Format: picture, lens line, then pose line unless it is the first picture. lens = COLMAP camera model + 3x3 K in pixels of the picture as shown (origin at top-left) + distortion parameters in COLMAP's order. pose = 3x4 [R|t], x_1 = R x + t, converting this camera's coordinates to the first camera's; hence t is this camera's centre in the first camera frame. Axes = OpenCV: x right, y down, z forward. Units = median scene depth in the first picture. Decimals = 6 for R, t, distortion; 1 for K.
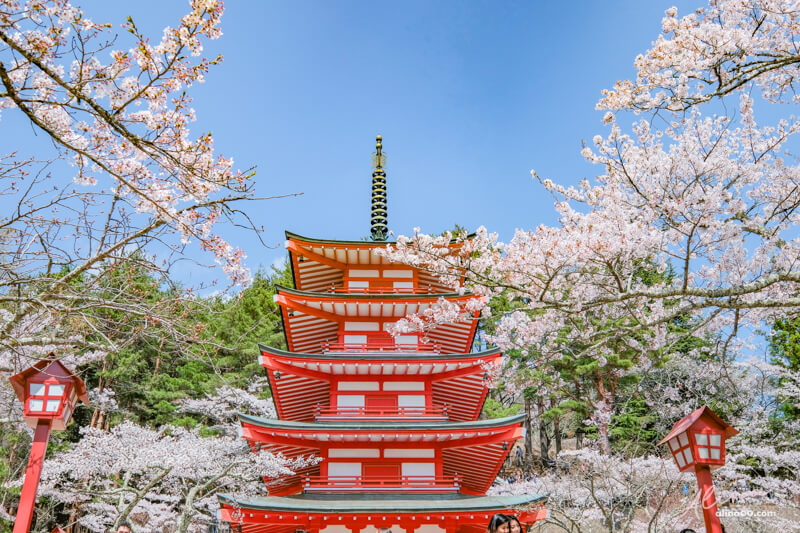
lens RADIAL K [[828.1, 0, 400.0], [0, 828.1, 266.5], [0, 0, 1]] dist [0.005537, 0.016866]
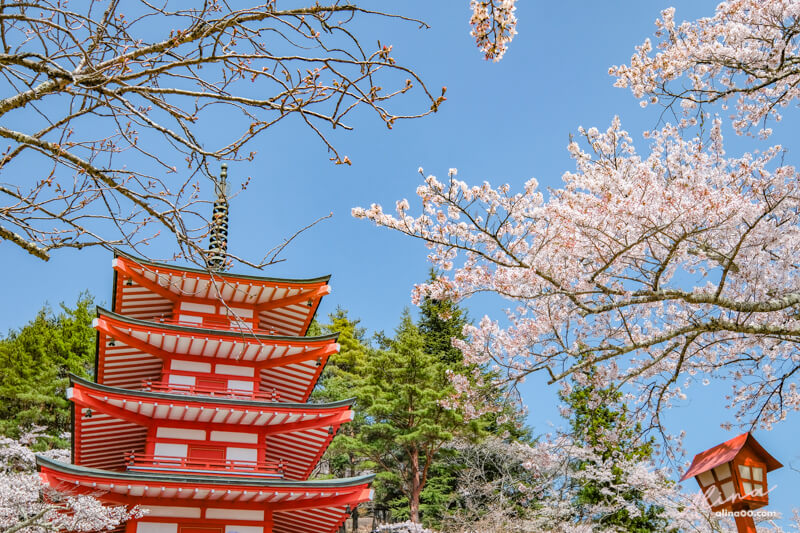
lens RADIAL K [[828.1, 0, 400.0], [0, 828.1, 266.5], [0, 0, 1]] dist [0.005537, 0.016866]
pose [[0.961203, 0.115882, 0.250321, -0.068199], [-0.091830, 0.990143, -0.105752, 0.041919], [-0.260108, 0.078662, 0.962370, 0.091857]]
